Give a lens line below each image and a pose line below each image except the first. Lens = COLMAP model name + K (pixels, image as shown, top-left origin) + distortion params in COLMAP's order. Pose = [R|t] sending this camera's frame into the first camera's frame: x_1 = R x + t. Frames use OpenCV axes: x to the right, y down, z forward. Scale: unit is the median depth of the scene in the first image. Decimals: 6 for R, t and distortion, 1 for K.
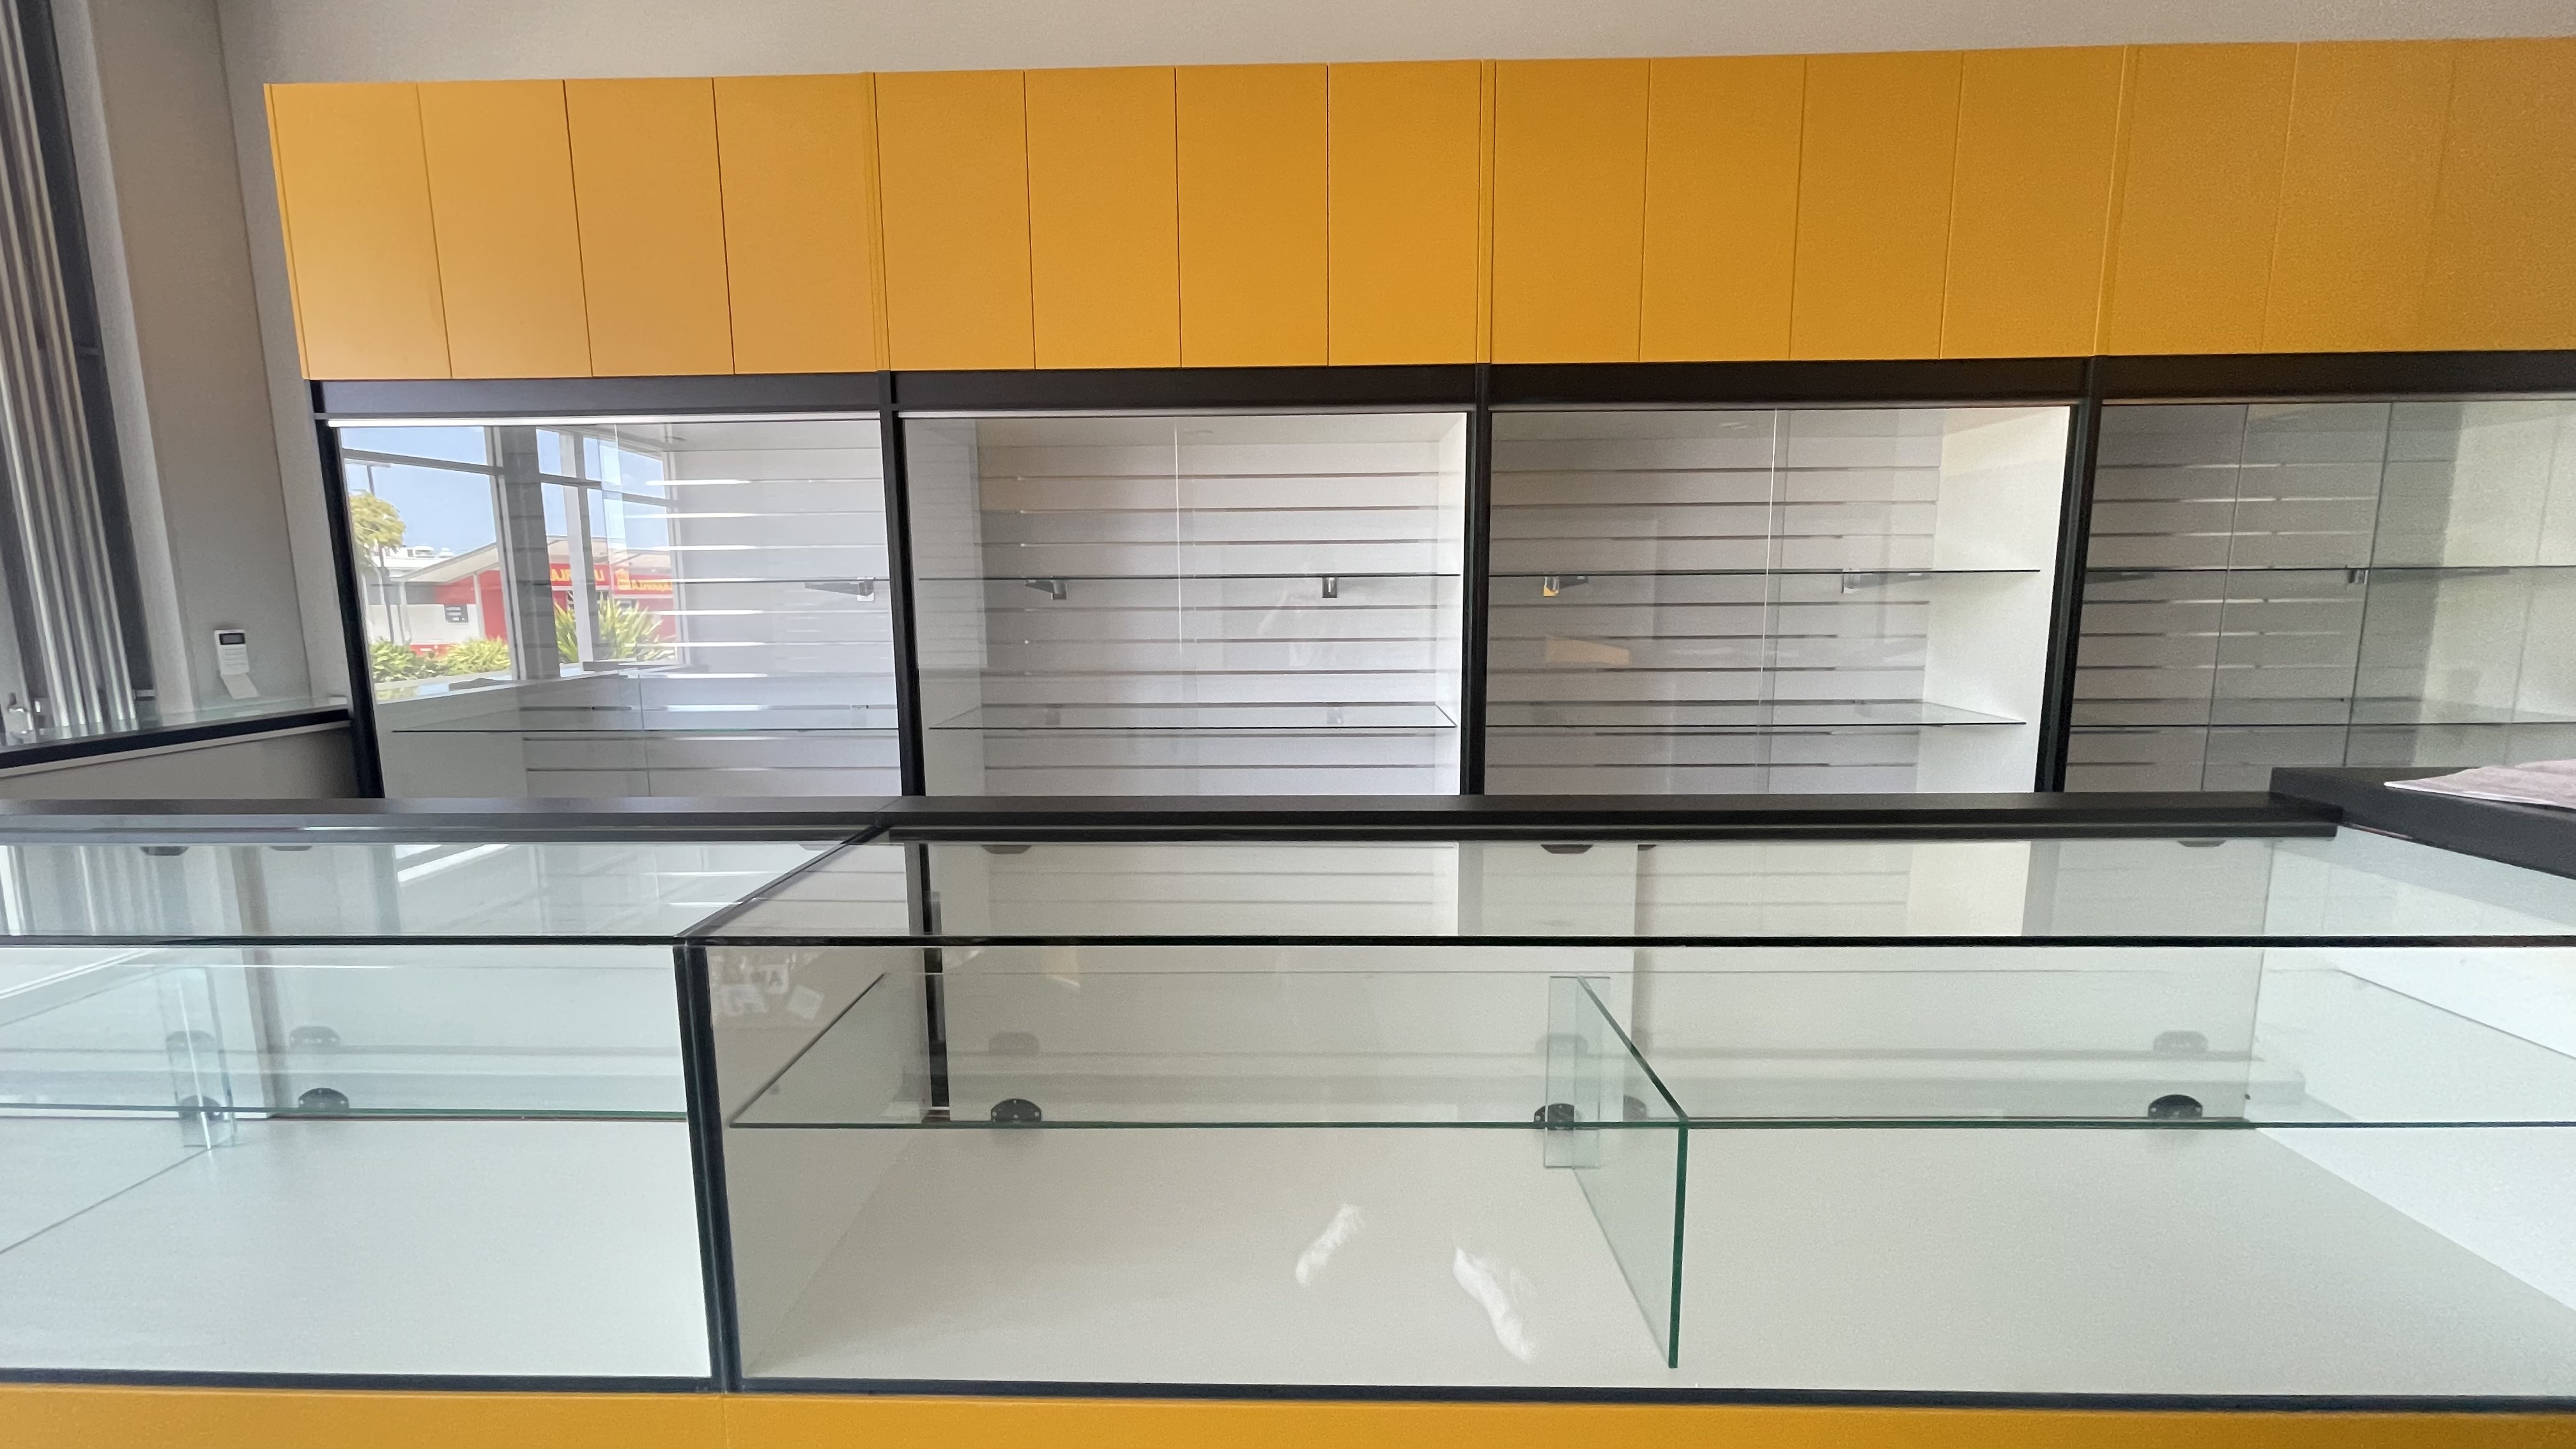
lens RADIAL K [[1057.1, 0, 1282.7], [0, 1057.1, 735.9], [0, 0, 1]] dist [-0.007467, 0.002614]
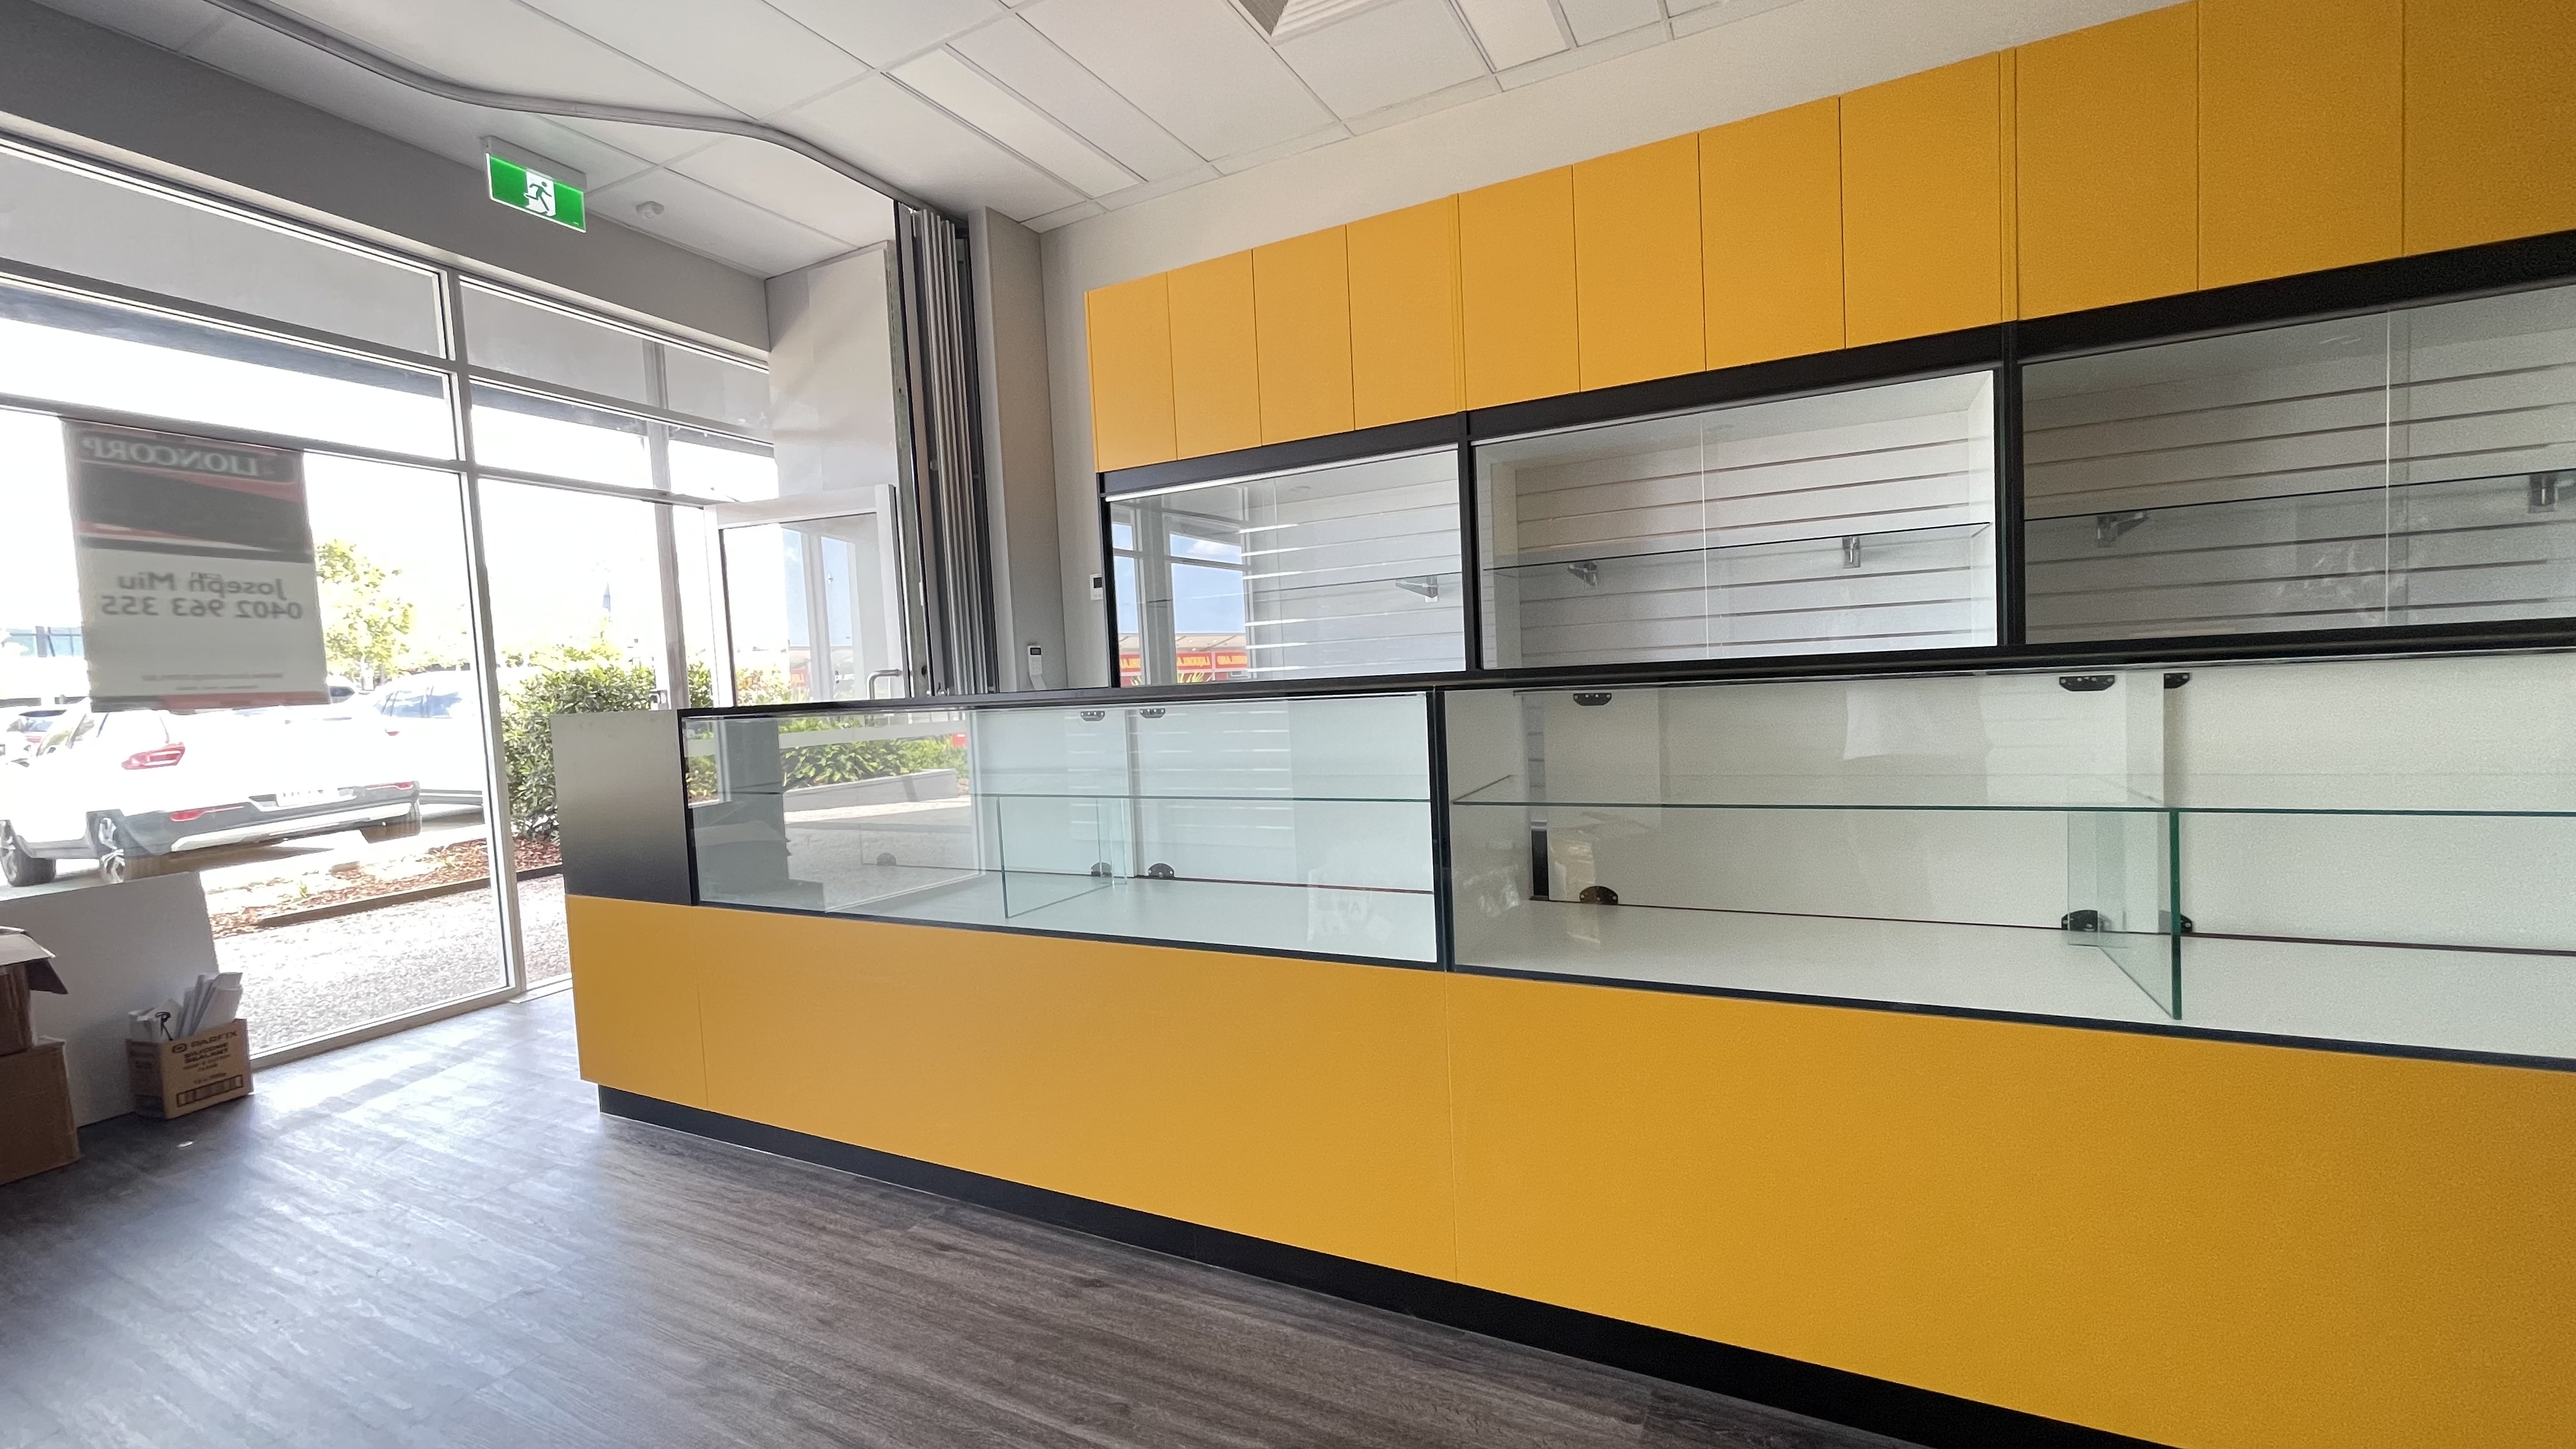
lens RADIAL K [[1057.1, 0, 1267.9], [0, 1057.1, 736.0], [0, 0, 1]] dist [-0.007467, 0.002614]
pose [[0.896020, -0.013234, -0.443816, -0.014838], [-0.018529, 0.997570, -0.067156, 0.144902], [0.443626, 0.068397, 0.893598, -0.246191]]
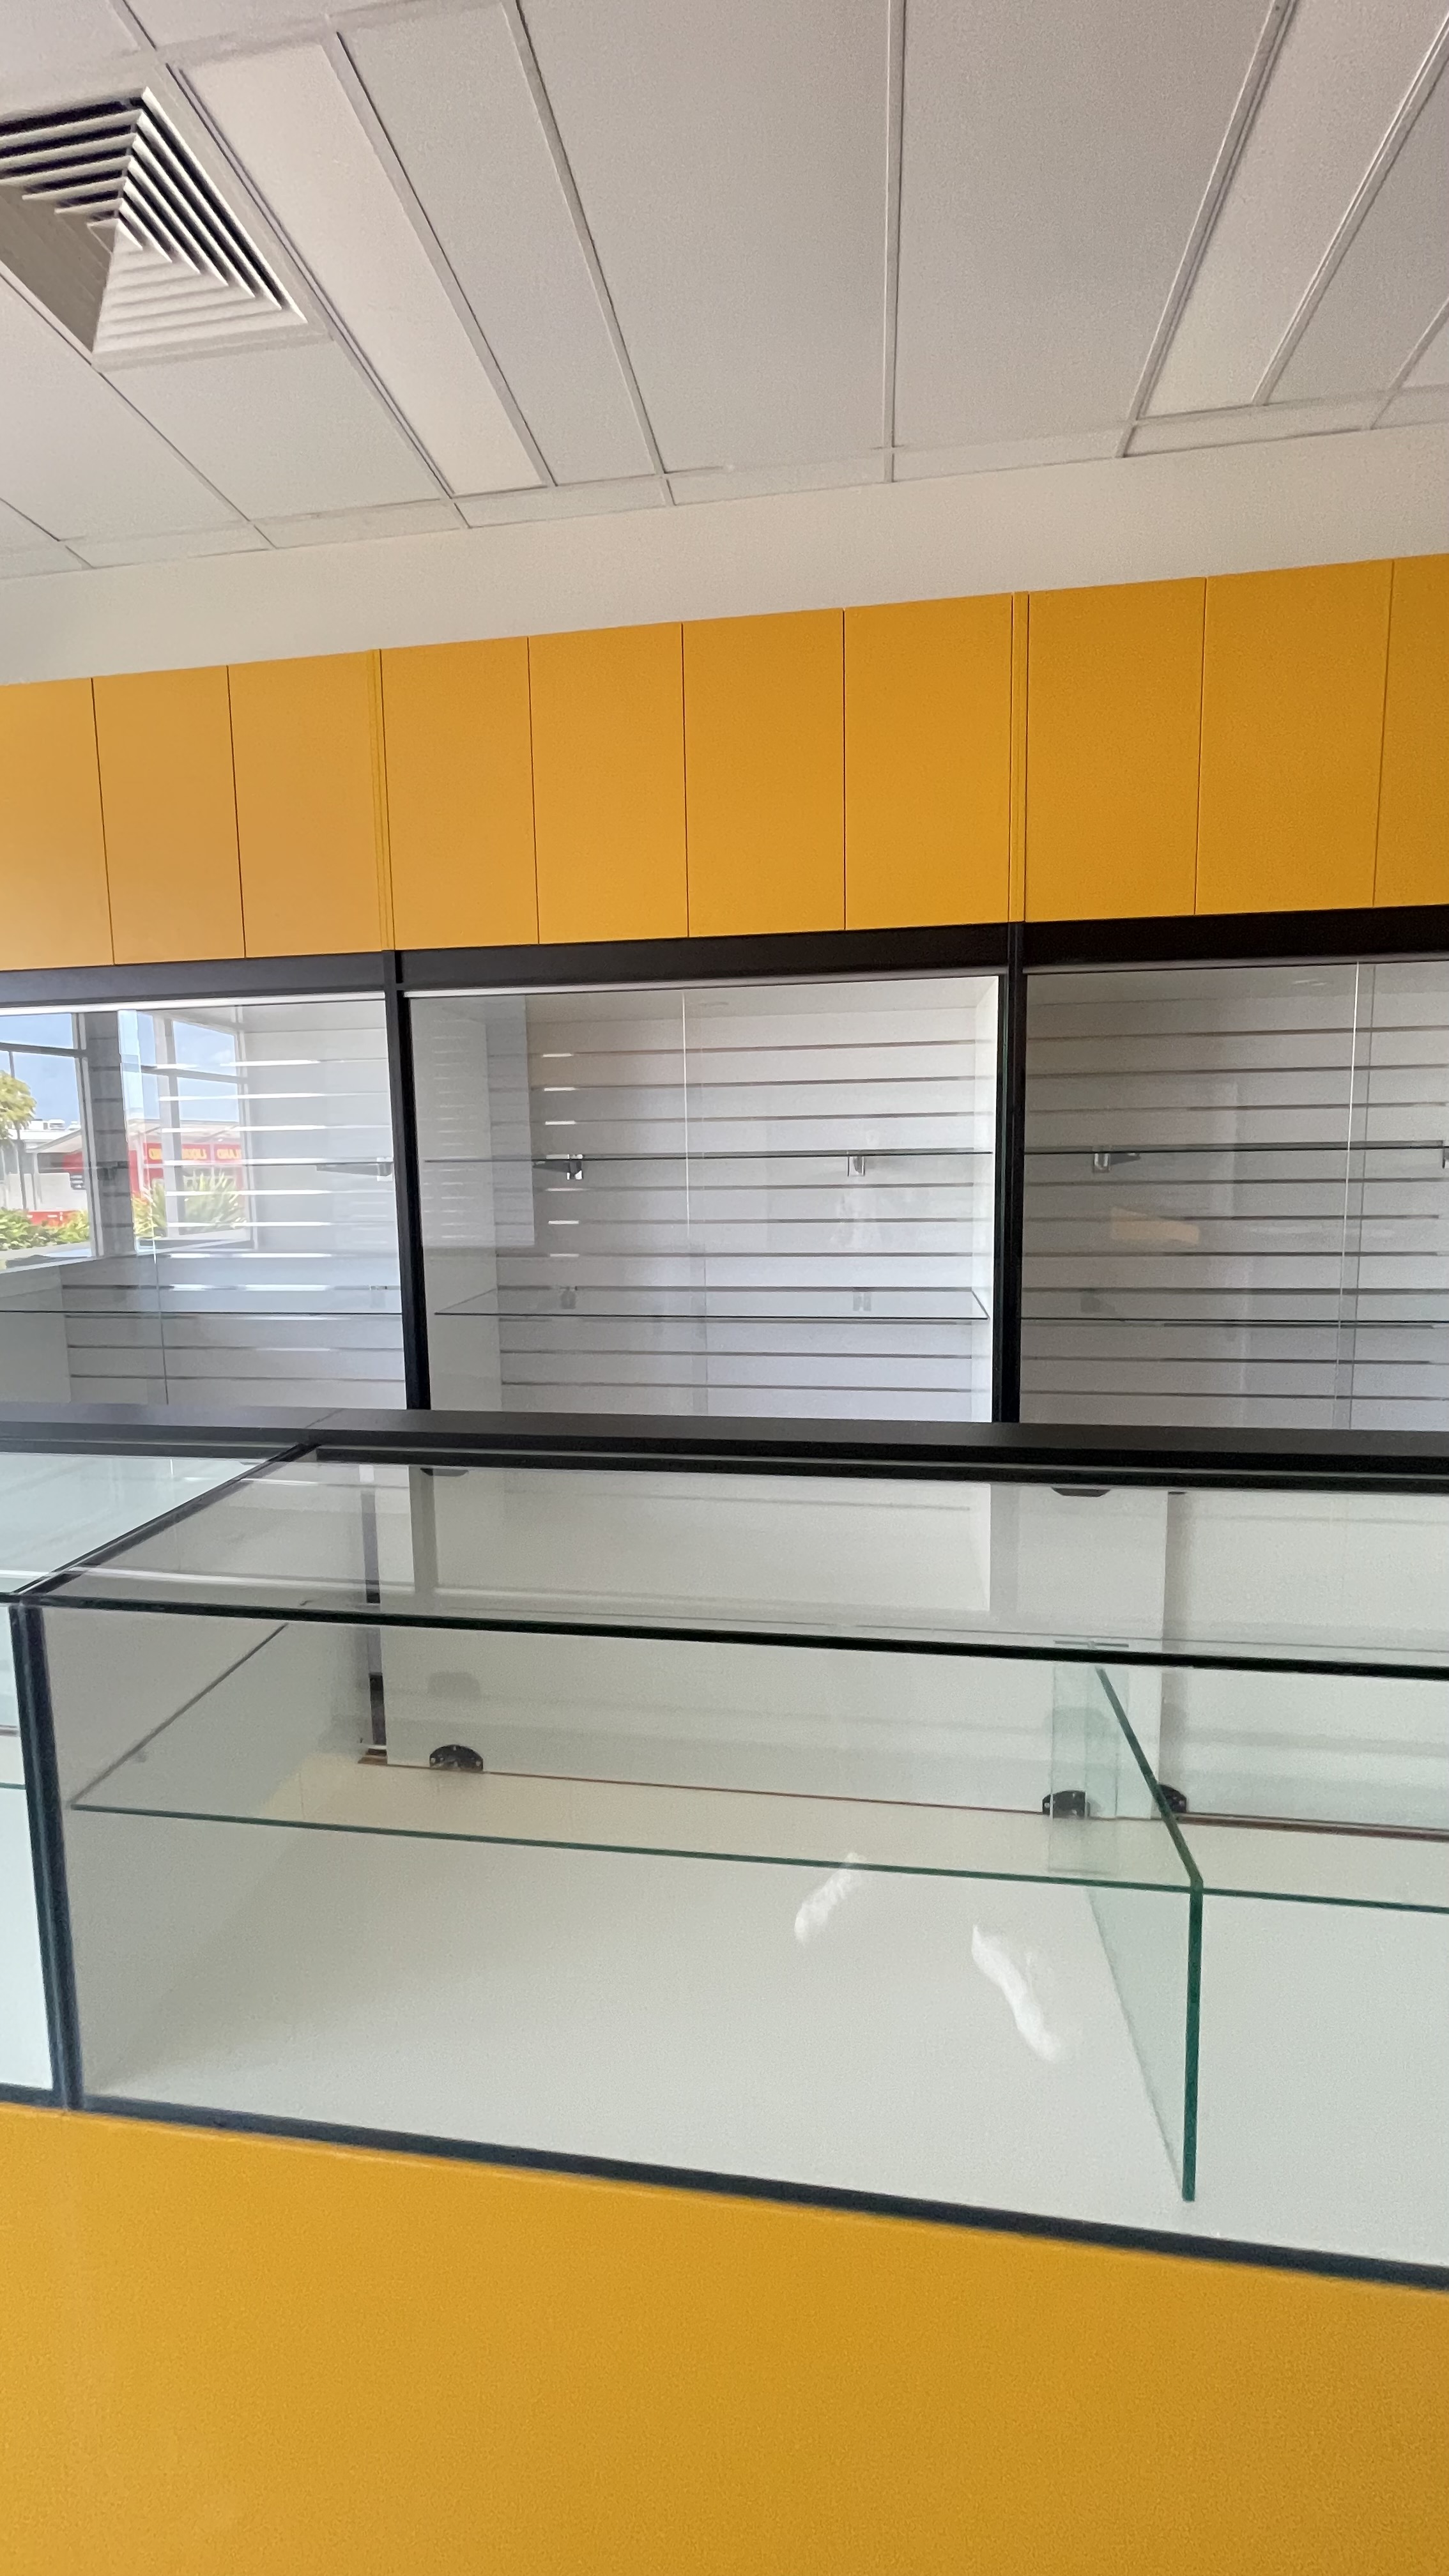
lens RADIAL K [[1057.1, 0, 722.6], [0, 1057.1, 1275.8], [0, 0, 1]] dist [-0.007467, 0.002614]
pose [[0.992906, 0.005361, -0.118780, 0.046204], [-0.008111, 0.999710, -0.022676, -0.023197], [0.118624, 0.023479, 0.992662, 0.067833]]
